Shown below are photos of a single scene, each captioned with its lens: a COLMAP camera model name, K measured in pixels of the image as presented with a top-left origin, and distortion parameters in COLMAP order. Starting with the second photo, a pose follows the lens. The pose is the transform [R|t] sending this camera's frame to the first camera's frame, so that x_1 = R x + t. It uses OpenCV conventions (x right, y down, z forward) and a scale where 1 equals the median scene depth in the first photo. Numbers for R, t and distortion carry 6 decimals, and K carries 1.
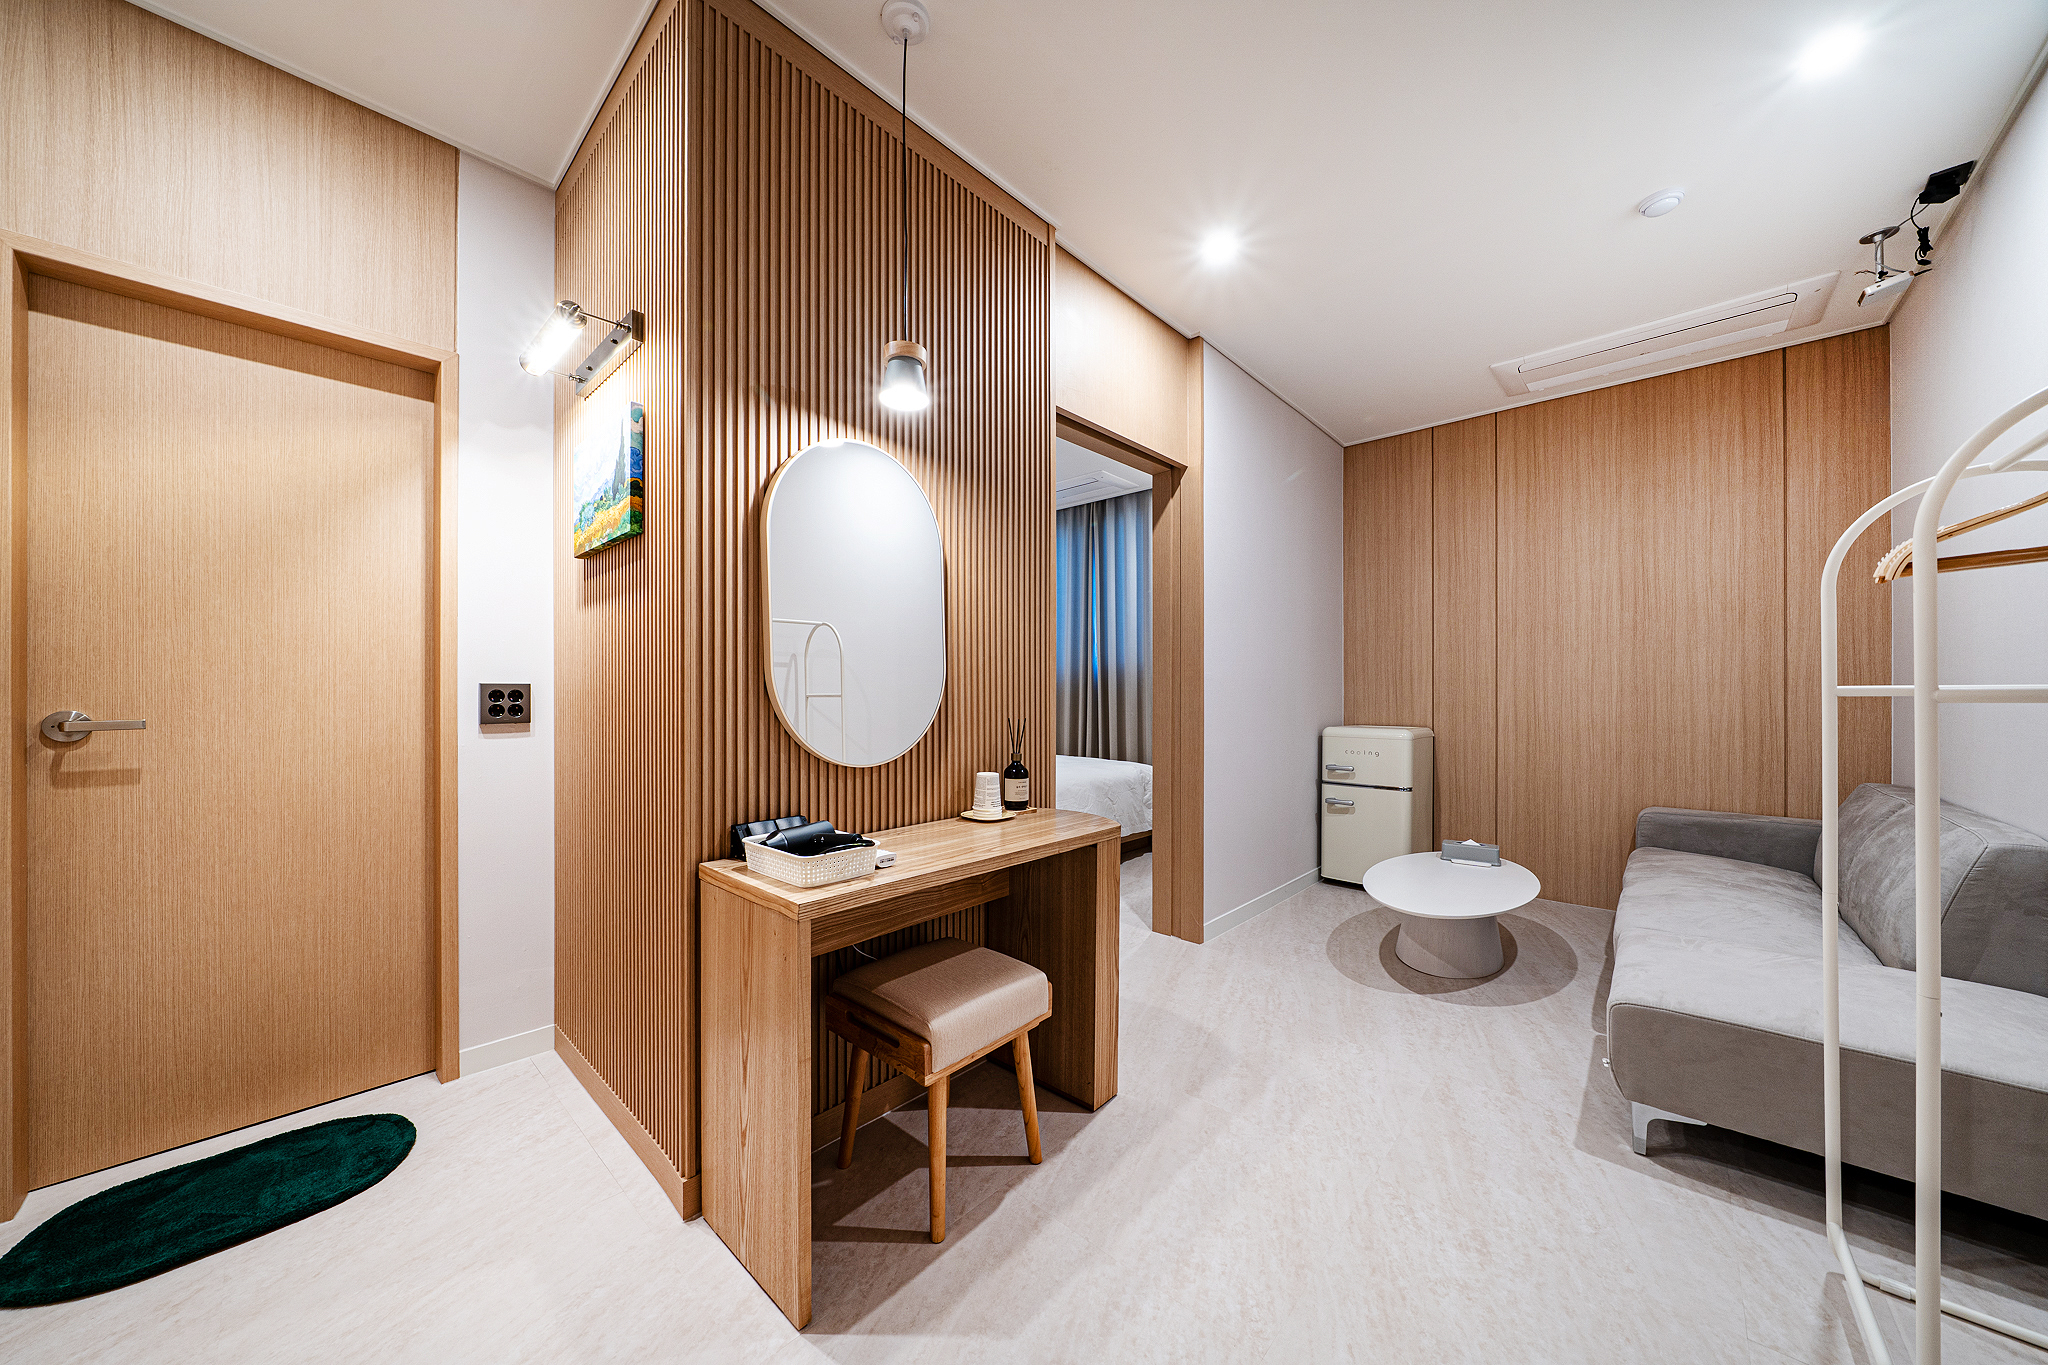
lens RADIAL K [[710.0, 0, 1012.7], [0, 710.0, 692.0], [0, 0, 1]] dist [-0.001311, -0.000230]
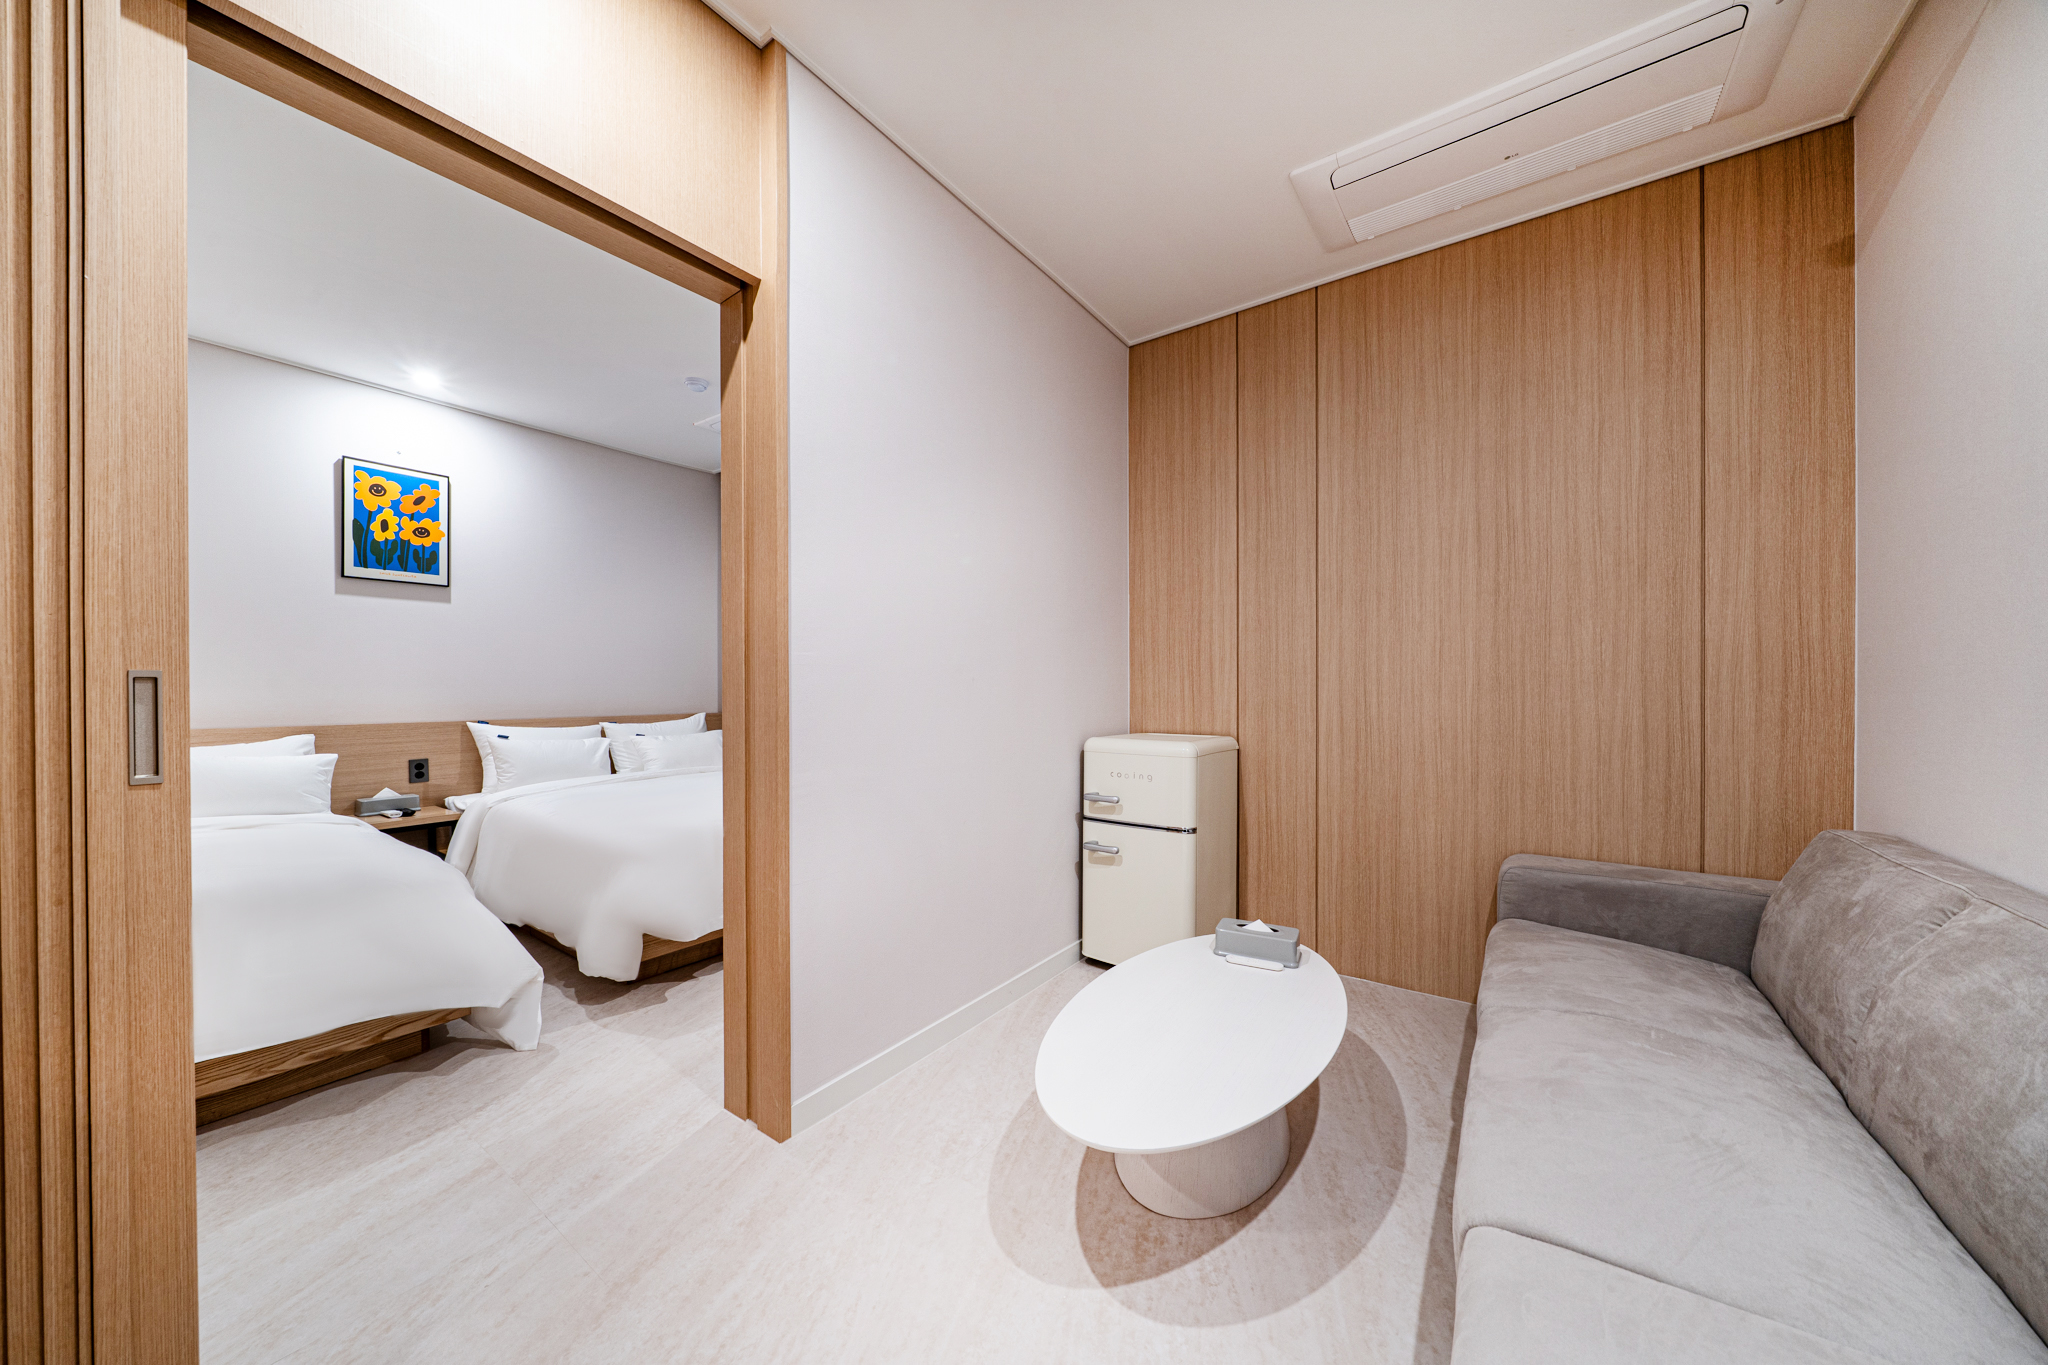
lens RADIAL K [[710.0, 0, 1012.7], [0, 710.0, 692.0], [0, 0, 1]] dist [-0.001311, -0.000230]
pose [[0.992587, -0.003307, 0.121488, 0.336266], [0.002598, 0.999979, 0.005995, 0.000858], [-0.121506, -0.005635, 0.992575, 0.383321]]
